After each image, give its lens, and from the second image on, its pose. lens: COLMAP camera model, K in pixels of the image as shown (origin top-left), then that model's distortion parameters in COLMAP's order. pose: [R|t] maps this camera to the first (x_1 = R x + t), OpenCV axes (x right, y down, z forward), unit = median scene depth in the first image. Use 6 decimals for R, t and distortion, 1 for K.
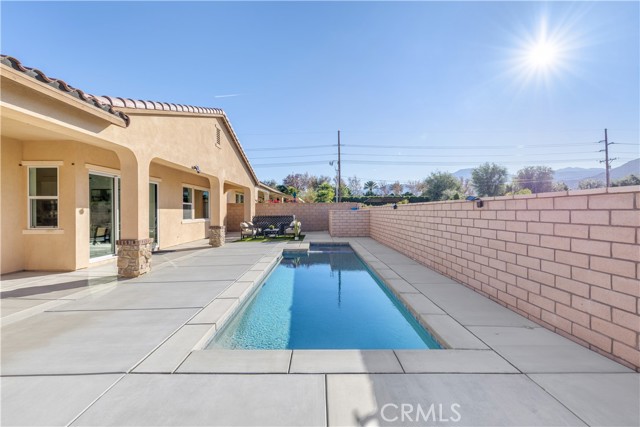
lens RADIAL K [[268.1, 0, 317.6], [0, 268.1, 208.8], [0, 0, 1]] dist [-0.005161, -0.000042]
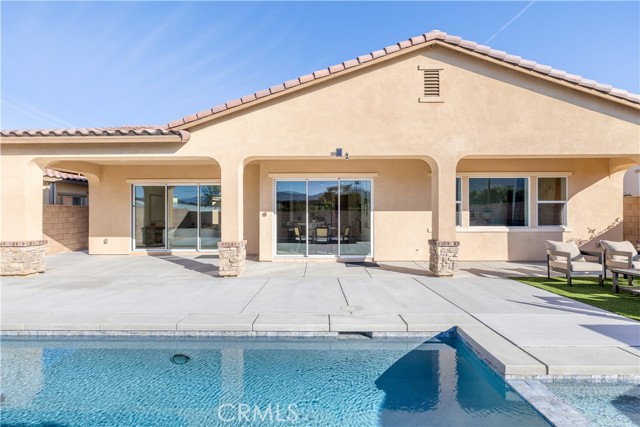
lens RADIAL K [[268.1, 0, 319.0], [0, 268.1, 213.5], [0, 0, 1]] dist [-0.005161, -0.000042]
pose [[-0.016040, 0.010156, -0.999820, 0.226189], [0.010446, 0.999896, 0.009989, -0.001989], [0.999817, -0.010284, -0.016144, 0.883093]]
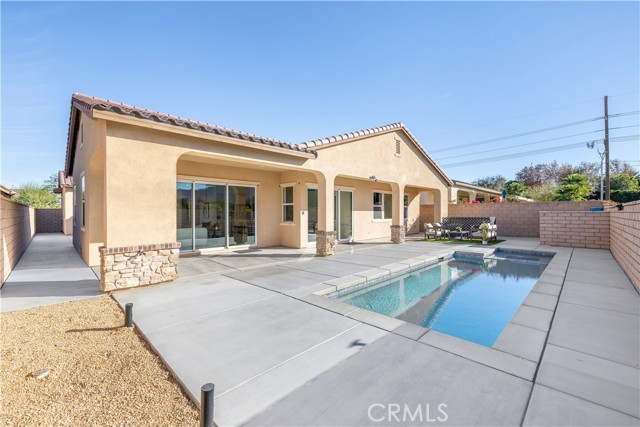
lens RADIAL K [[268.1, 0, 318.1], [0, 268.1, 212.7], [0, 0, 1]] dist [-0.005161, -0.000042]
pose [[0.708848, 0.003947, -0.705351, 0.223524], [0.004153, 0.999944, 0.009768, -0.003170], [0.705349, -0.009854, 0.708791, -0.058508]]
